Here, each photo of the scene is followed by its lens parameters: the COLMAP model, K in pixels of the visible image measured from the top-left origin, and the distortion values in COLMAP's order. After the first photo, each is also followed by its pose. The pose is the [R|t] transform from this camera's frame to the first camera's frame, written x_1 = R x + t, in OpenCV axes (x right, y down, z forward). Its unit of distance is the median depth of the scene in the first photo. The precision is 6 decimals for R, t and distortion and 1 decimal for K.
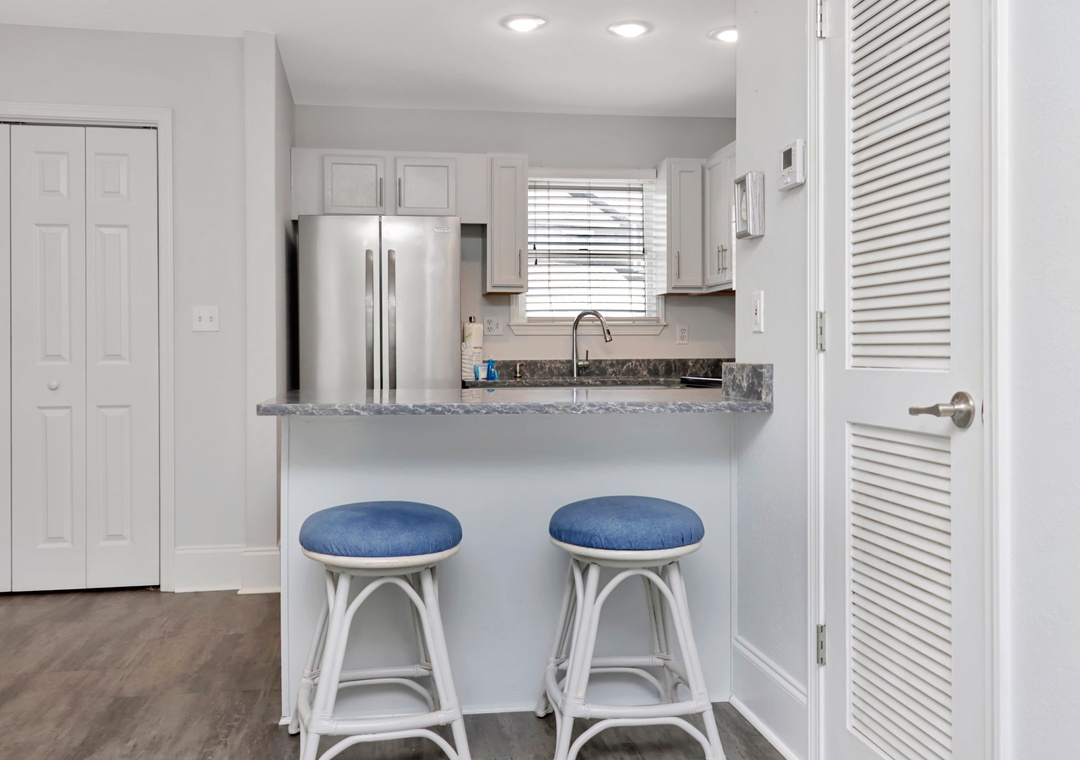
lens RADIAL K [[899.5, 0, 540.3], [0, 899.5, 358.8], [0, 0, 1]] dist [-0.002993, 0.005727]
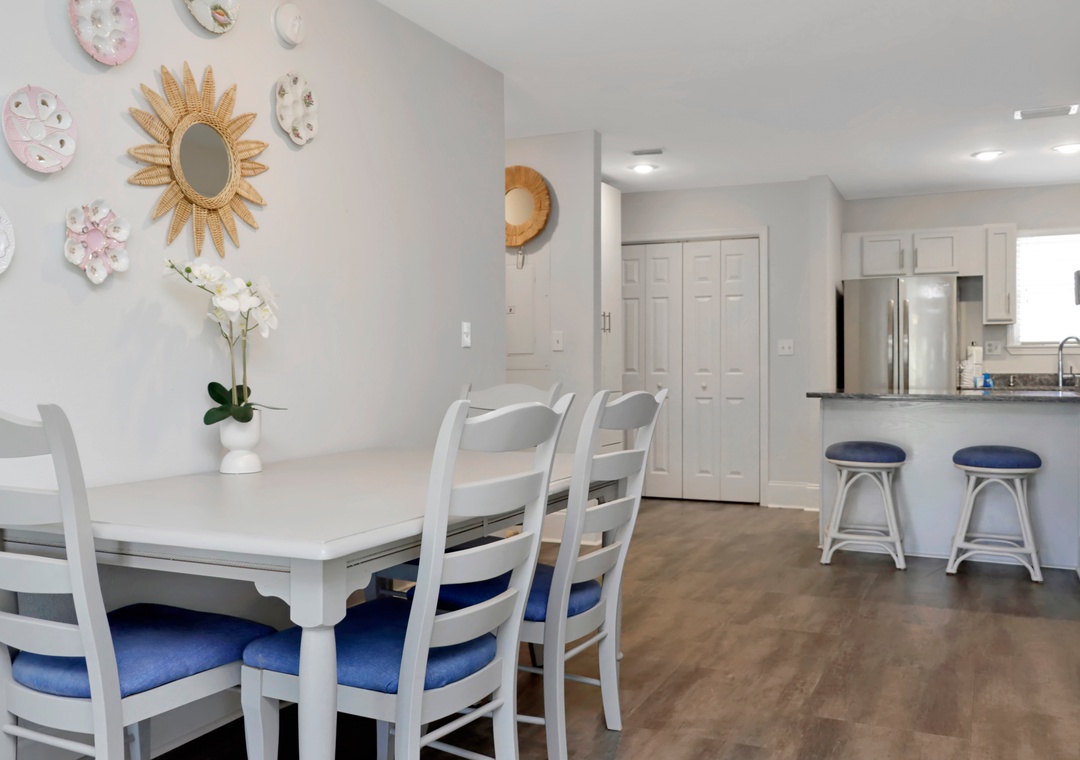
lens RADIAL K [[990.2, 0, 540.0], [0, 990.2, 380.0], [0, 0, 1]] dist [0.020644, -0.000322]
pose [[0.823291, 0.009527, -0.567540, 0.237397], [-0.004382, 0.999936, 0.010428, -0.001170], [0.567603, -0.006098, 0.823280, -0.620523]]
